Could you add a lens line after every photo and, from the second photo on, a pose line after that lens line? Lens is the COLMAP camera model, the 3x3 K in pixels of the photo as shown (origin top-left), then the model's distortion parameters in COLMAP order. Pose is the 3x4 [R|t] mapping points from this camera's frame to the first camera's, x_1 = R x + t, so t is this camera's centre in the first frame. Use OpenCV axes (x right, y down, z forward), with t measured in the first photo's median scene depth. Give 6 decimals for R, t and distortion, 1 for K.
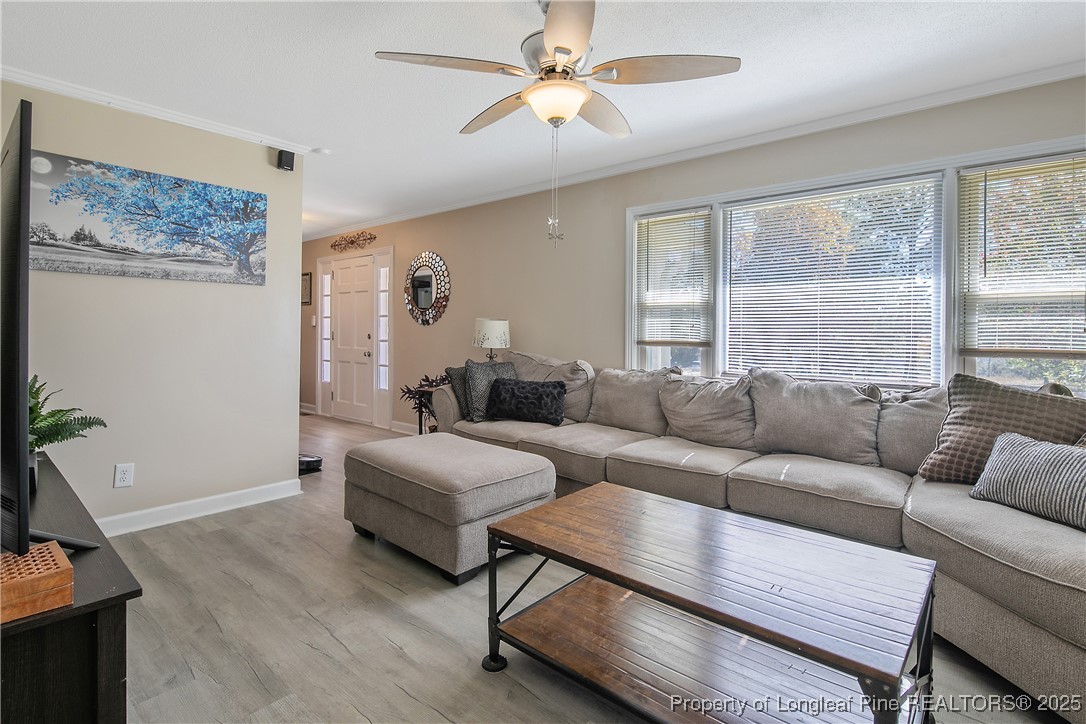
lens RADIAL K [[534.4, 0, 542.1], [0, 534.4, 329.8], [0, 0, 1]] dist [-0.001127, -0.000514]
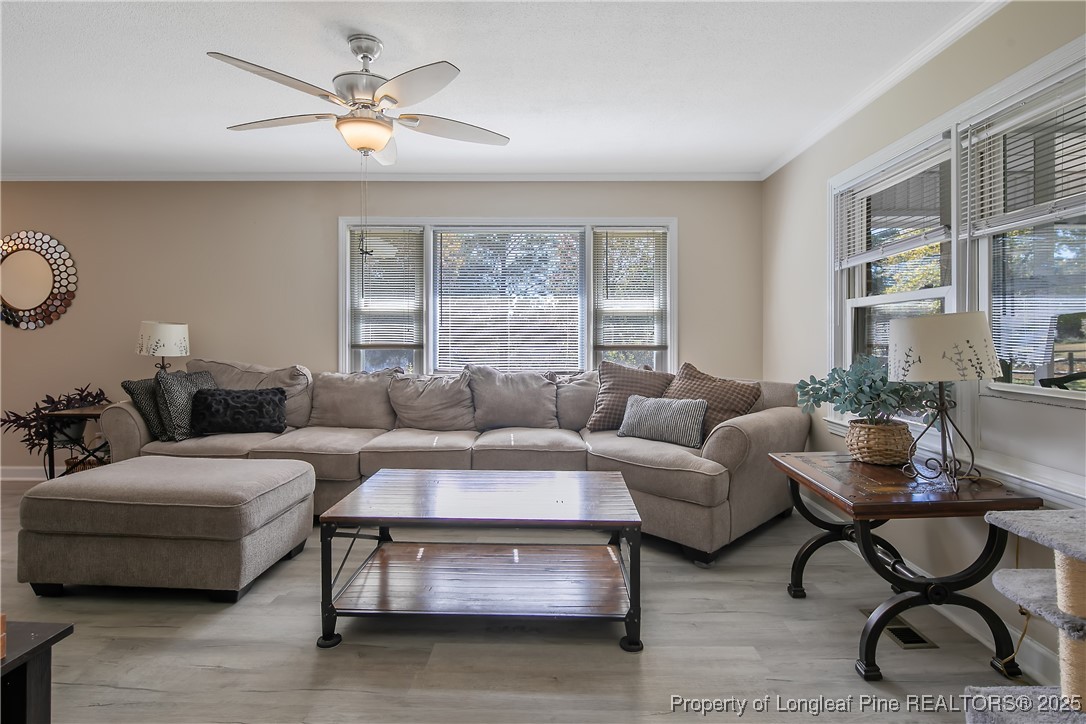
lens RADIAL K [[534.4, 0, 550.8], [0, 534.4, 333.5], [0, 0, 1]] dist [-0.001127, -0.000514]
pose [[0.766676, -0.004552, 0.642018, -0.265016], [0.003947, 0.999989, 0.002375, -0.003223], [-0.642022, 0.000713, 0.766686, -0.077788]]
